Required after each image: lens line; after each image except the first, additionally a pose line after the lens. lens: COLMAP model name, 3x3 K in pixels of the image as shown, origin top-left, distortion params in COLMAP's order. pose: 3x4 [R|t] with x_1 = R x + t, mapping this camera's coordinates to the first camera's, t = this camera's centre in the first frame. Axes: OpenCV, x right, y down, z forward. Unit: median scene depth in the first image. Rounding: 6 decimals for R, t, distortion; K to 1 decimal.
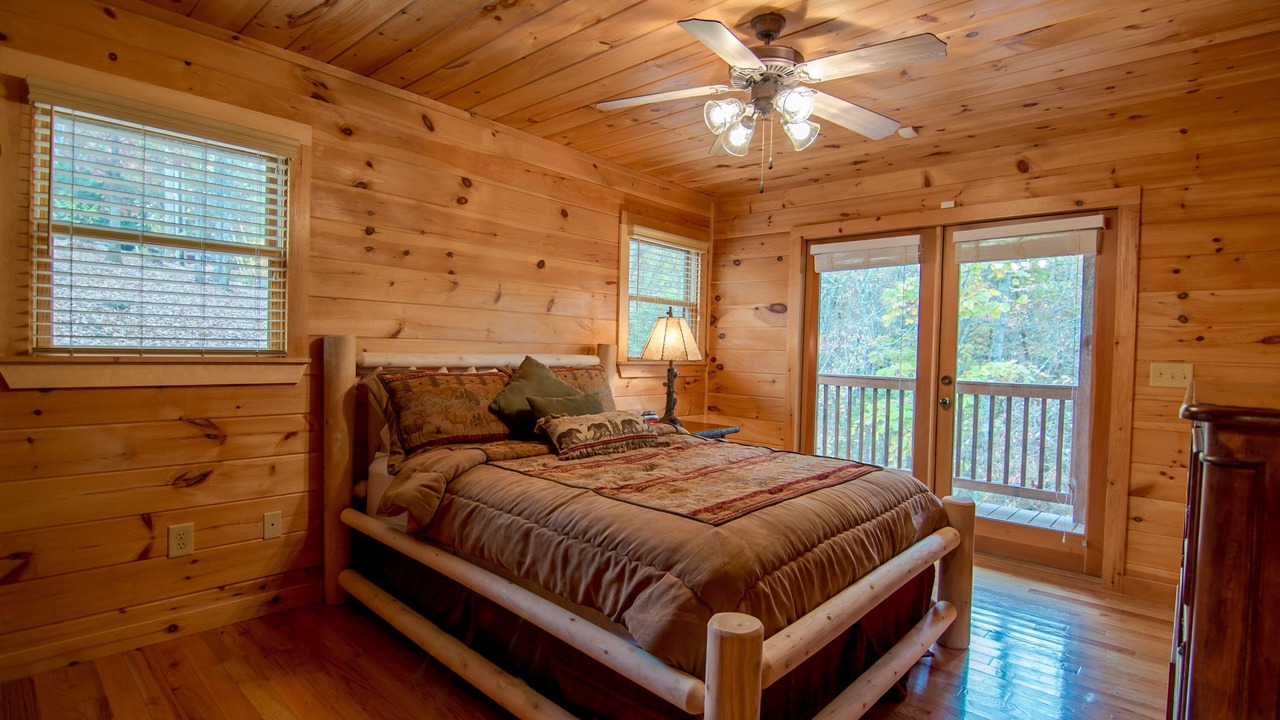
lens RADIAL K [[628.8, 0, 628.7], [0, 628.8, 365.7], [0, 0, 1]] dist [0.000399, -0.013648]
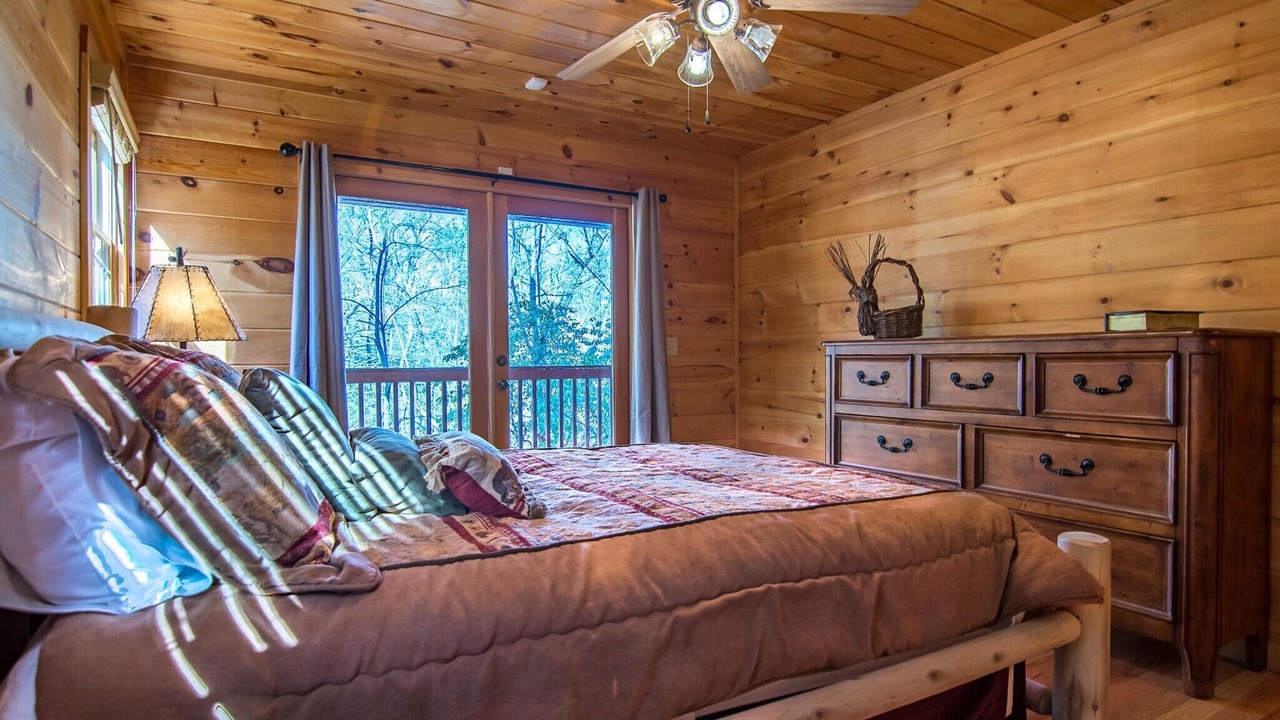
lens RADIAL K [[724.6, 0, 595.1], [0, 724.6, 355.5], [0, 0, 1]] dist [0.001598, 0.000025]
pose [[0.297397, -0.027697, 0.954352, -0.520999], [0.032457, 0.999295, 0.018888, -0.000072], [-0.954202, 0.025358, 0.298086, 0.608206]]
